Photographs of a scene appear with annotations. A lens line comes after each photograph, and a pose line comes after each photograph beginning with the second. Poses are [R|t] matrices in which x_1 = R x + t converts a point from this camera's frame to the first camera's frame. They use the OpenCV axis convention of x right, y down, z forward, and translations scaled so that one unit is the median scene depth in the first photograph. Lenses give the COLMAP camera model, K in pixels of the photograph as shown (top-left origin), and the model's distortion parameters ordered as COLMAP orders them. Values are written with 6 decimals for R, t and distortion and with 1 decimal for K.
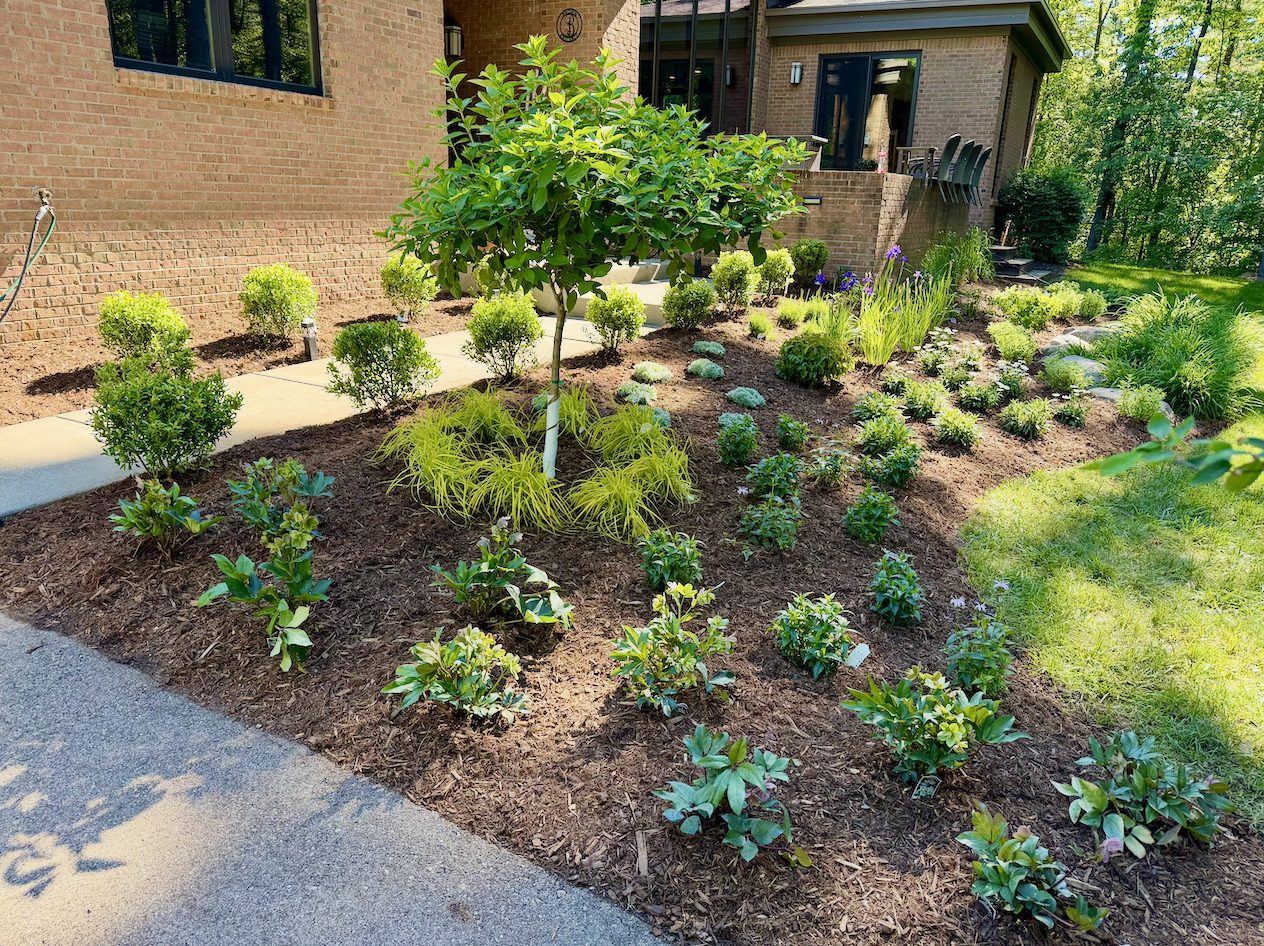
lens RADIAL K [[929.1, 0, 632.2], [0, 929.1, 473.3], [0, 0, 1]] dist [0.049564, -0.006468]
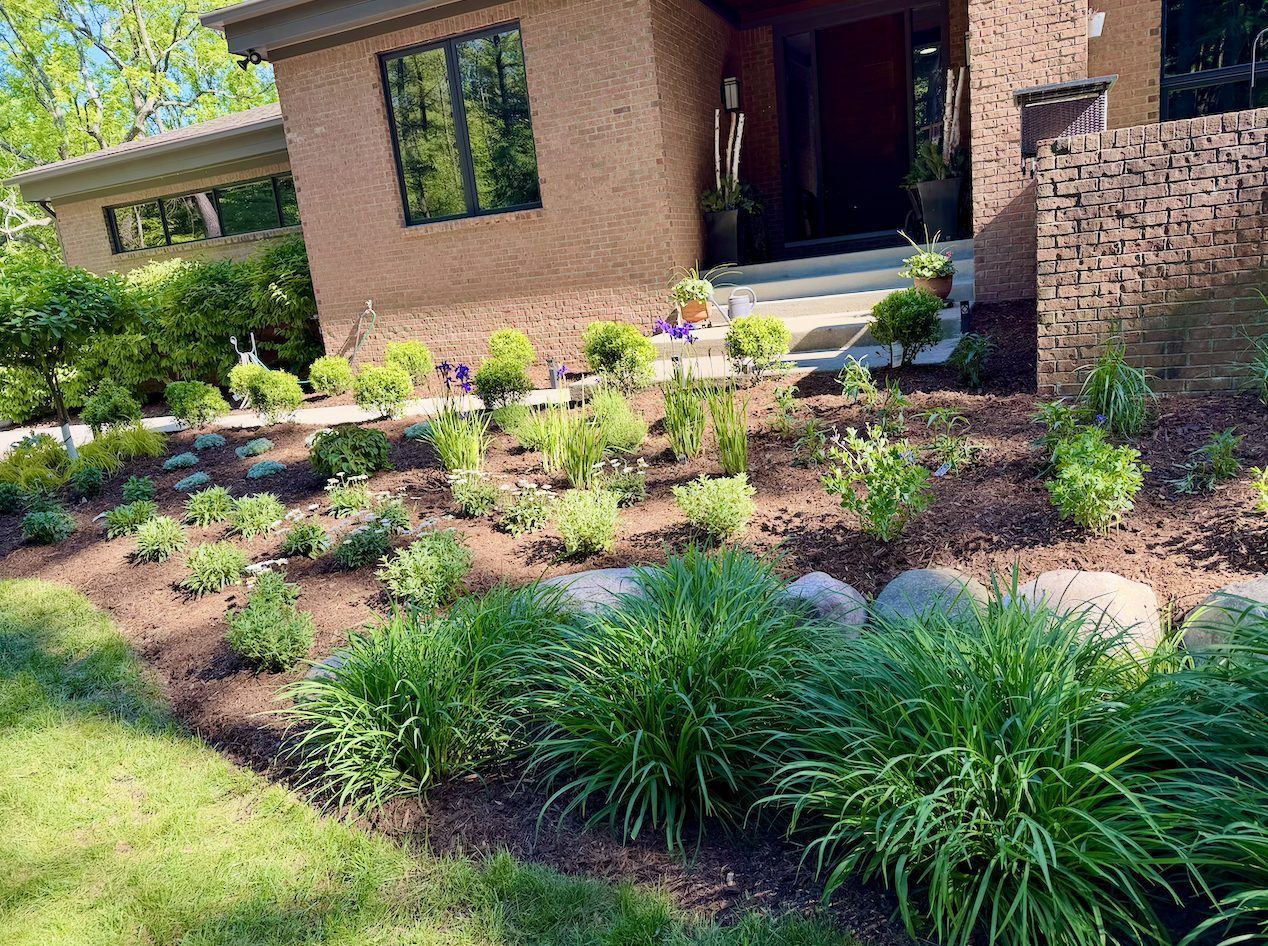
lens RADIAL K [[932.1, 0, 637.9], [0, 932.1, 478.7], [0, 0, 1]] dist [0.049564, -0.006468]
pose [[0.058744, 0.183351, -0.981291, 0.997775], [-0.187592, 0.967504, 0.169545, -0.283787], [0.980489, 0.174123, 0.091230, 1.075779]]
